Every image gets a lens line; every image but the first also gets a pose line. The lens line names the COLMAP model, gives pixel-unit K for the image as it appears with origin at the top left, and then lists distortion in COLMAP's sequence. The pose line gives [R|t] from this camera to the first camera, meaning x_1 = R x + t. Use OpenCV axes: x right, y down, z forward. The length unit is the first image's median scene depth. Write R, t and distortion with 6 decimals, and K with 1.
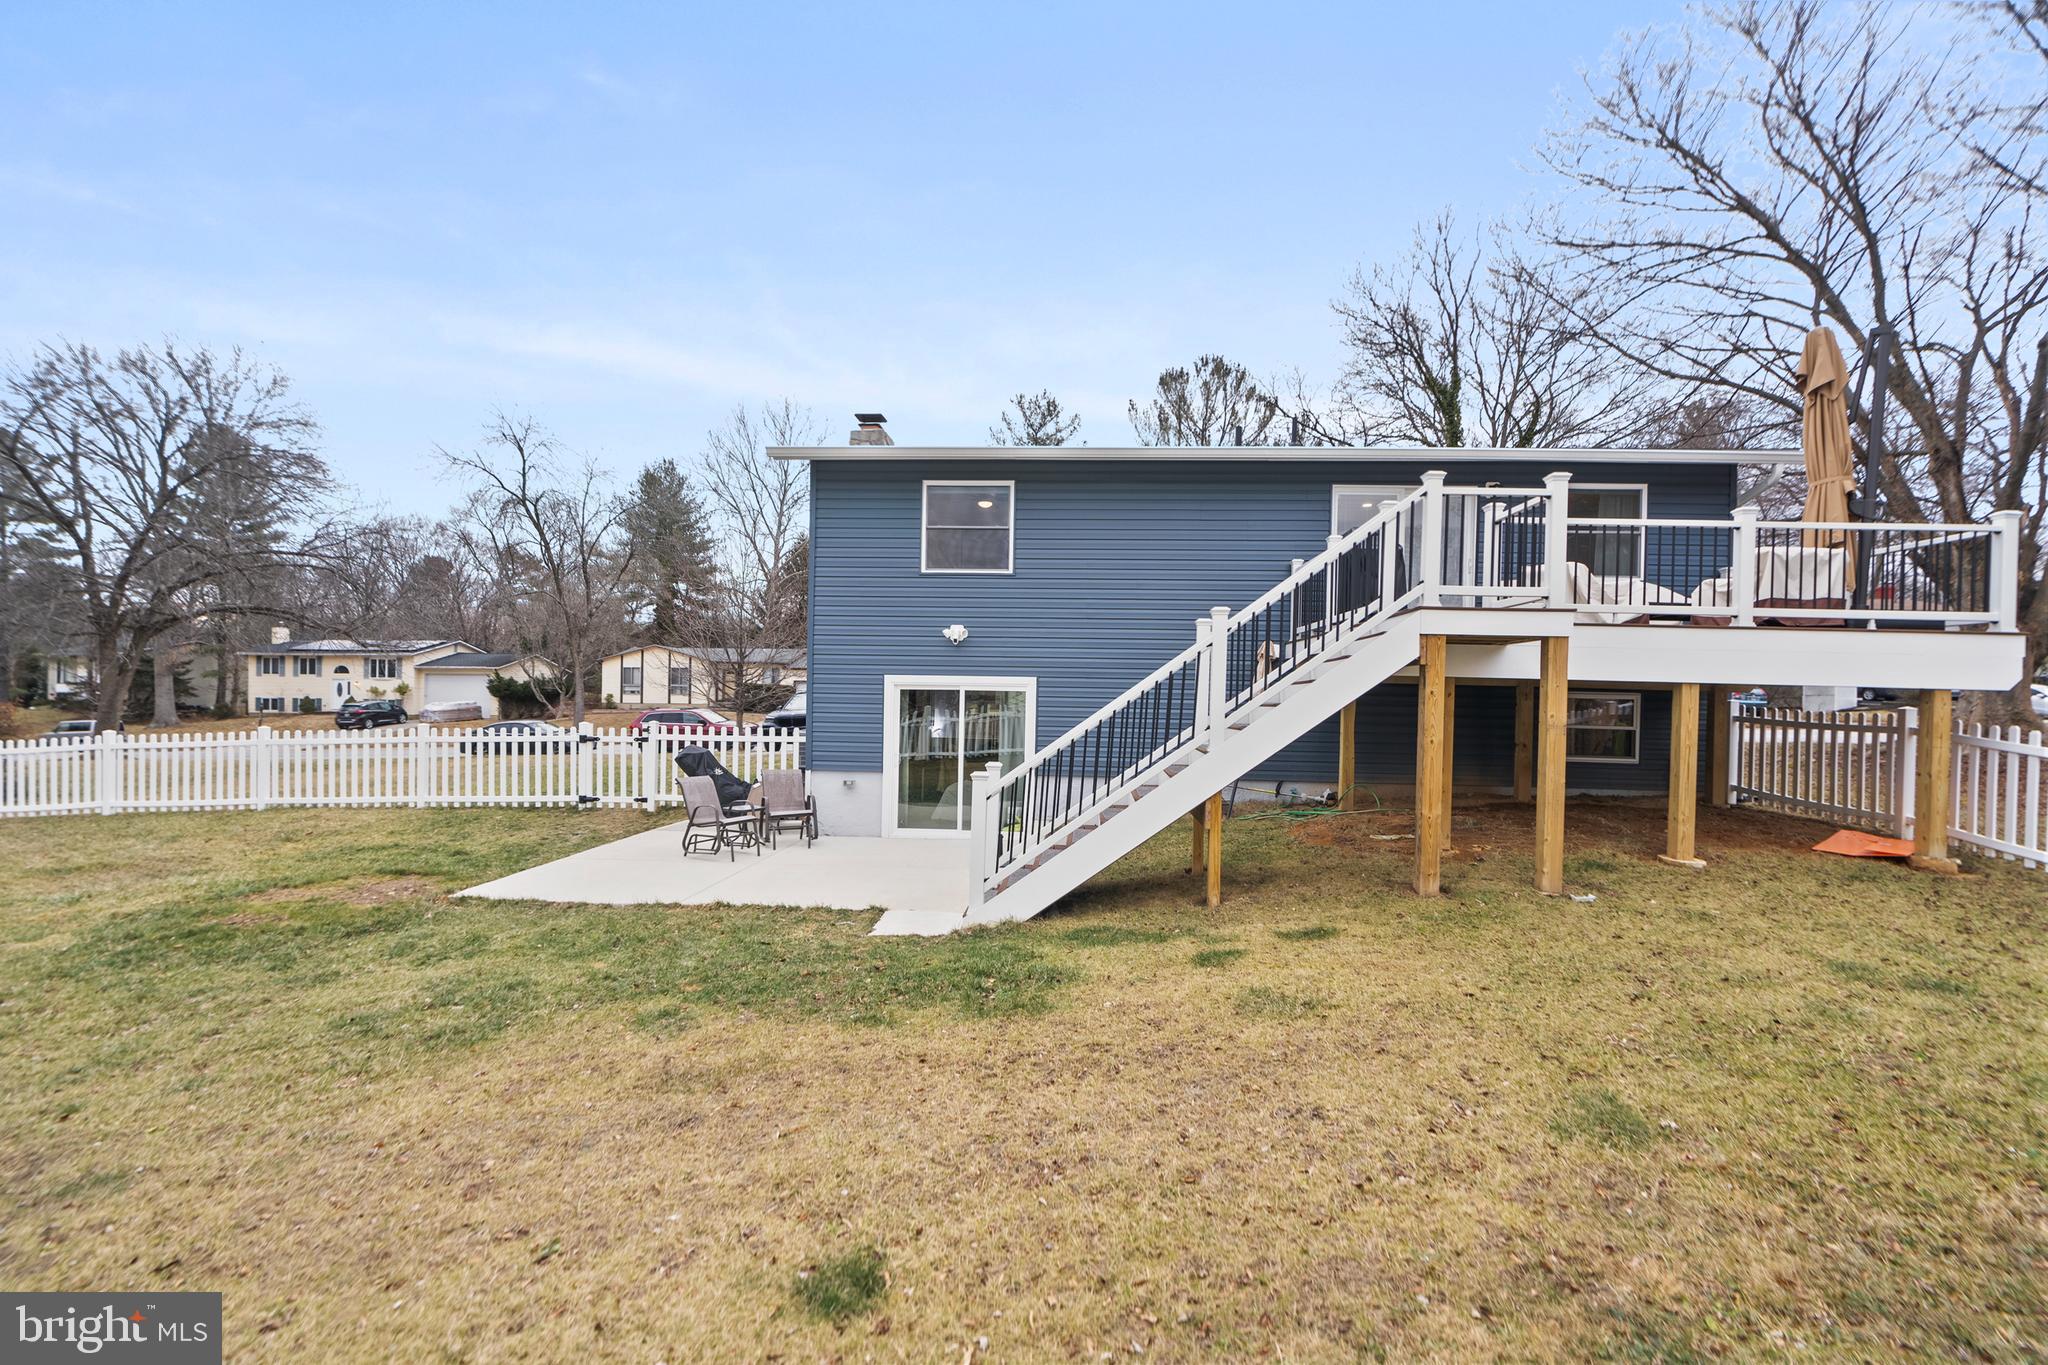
lens RADIAL K [[941.9, 0, 1043.4], [0, 941.9, 684.7], [0, 0, 1]] dist [0.003153, -0.000106]
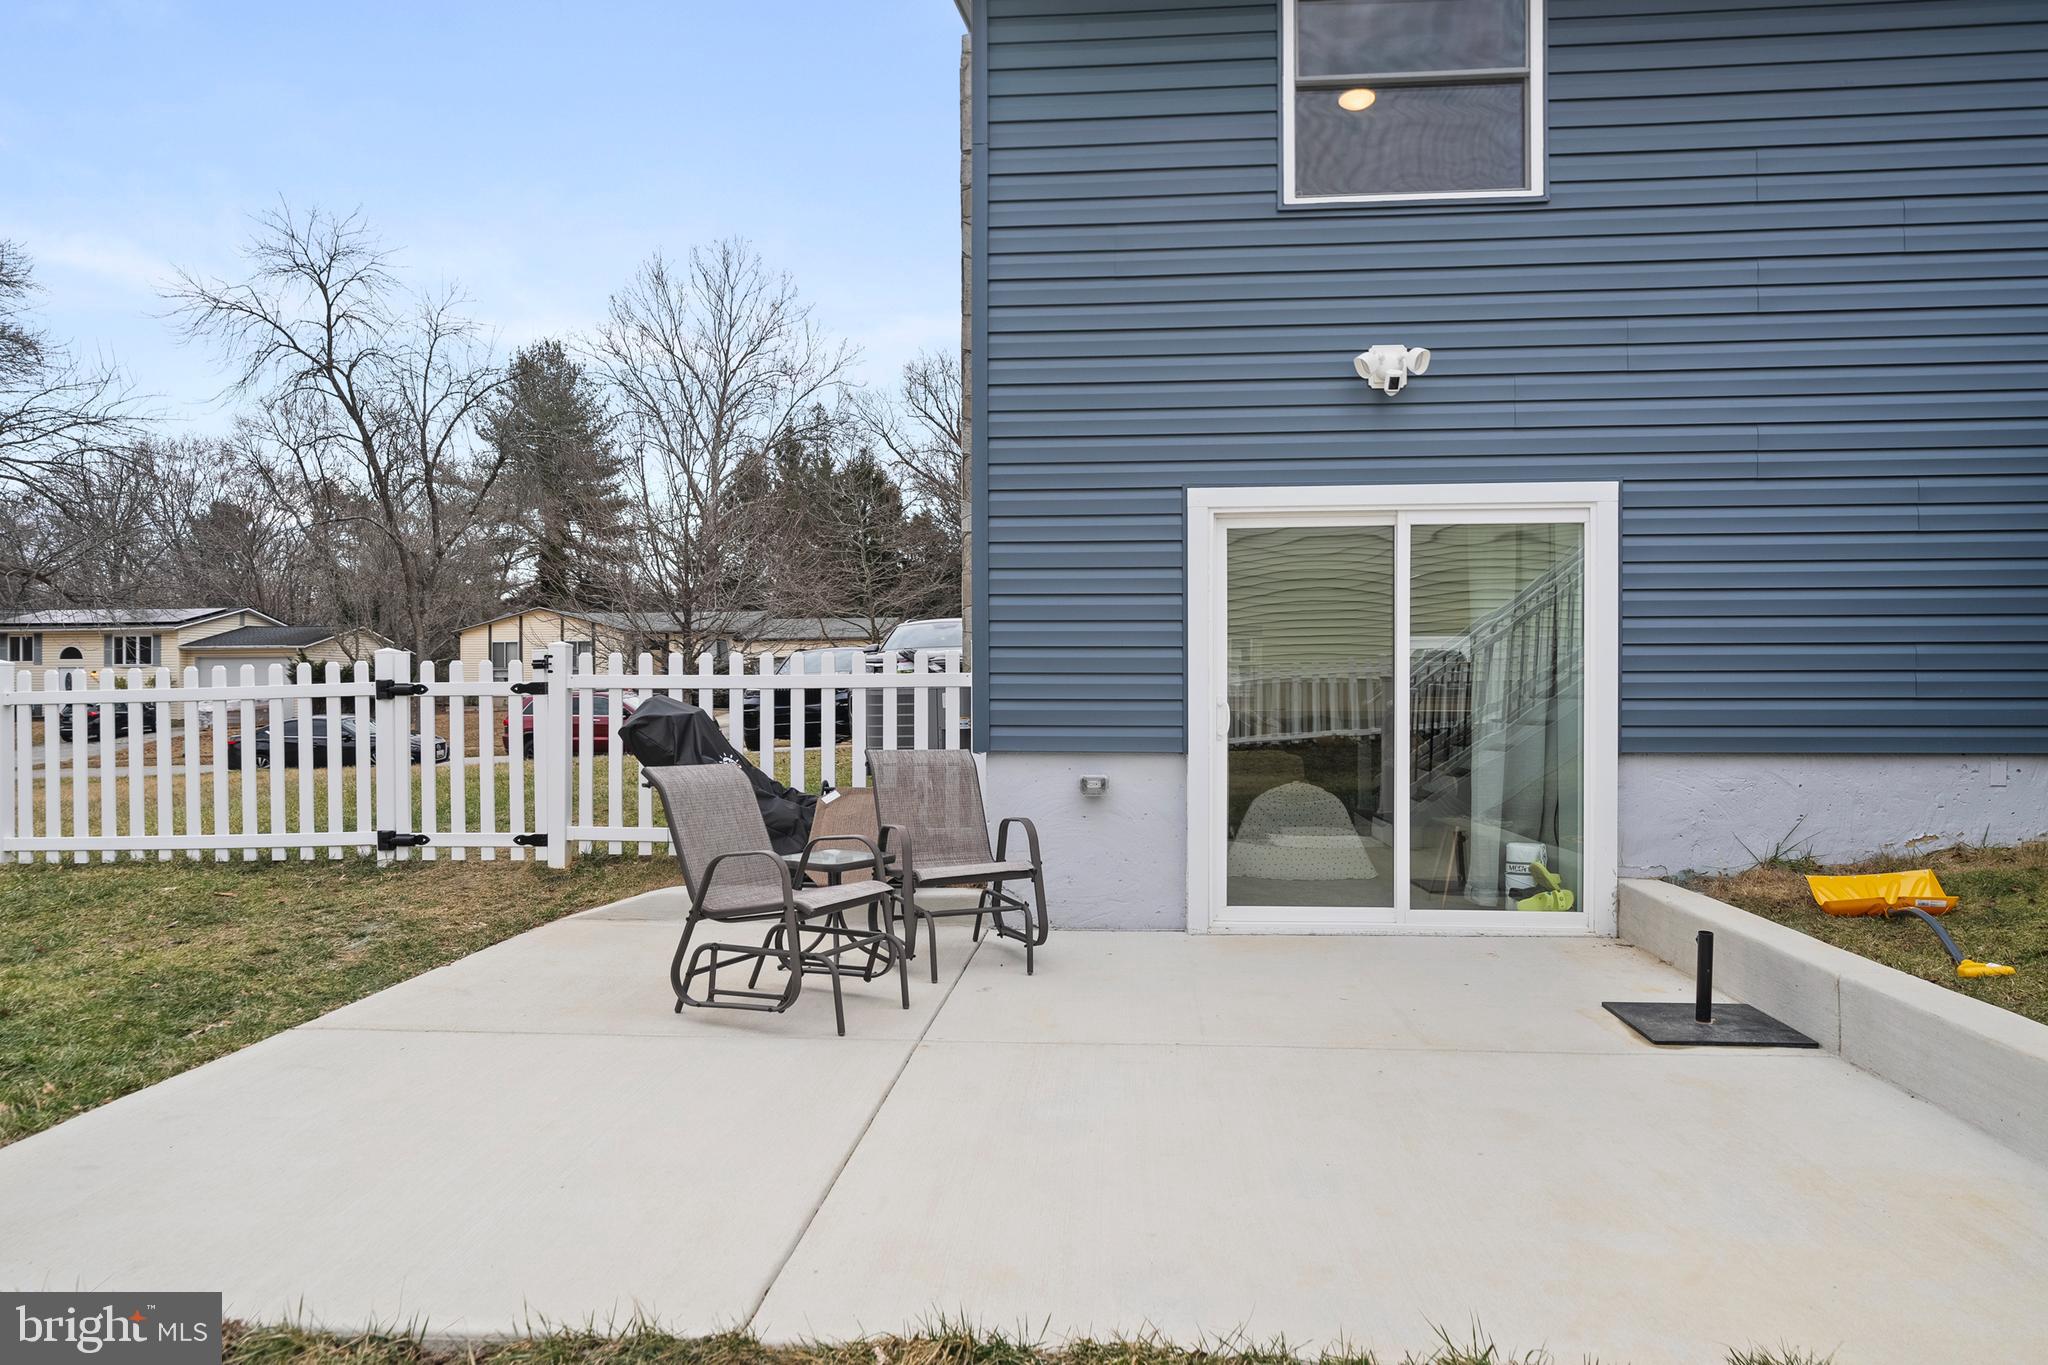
lens RADIAL K [[1248.2, 0, 1024.2], [0, 1248.2, 693.3], [0, 0, 1]] dist [-0.004008, 0.000197]
pose [[0.999713, -0.016074, -0.017774, -0.079014], [0.016187, 0.999849, 0.006259, 0.022852], [0.017671, -0.006545, 0.999822, 0.180756]]
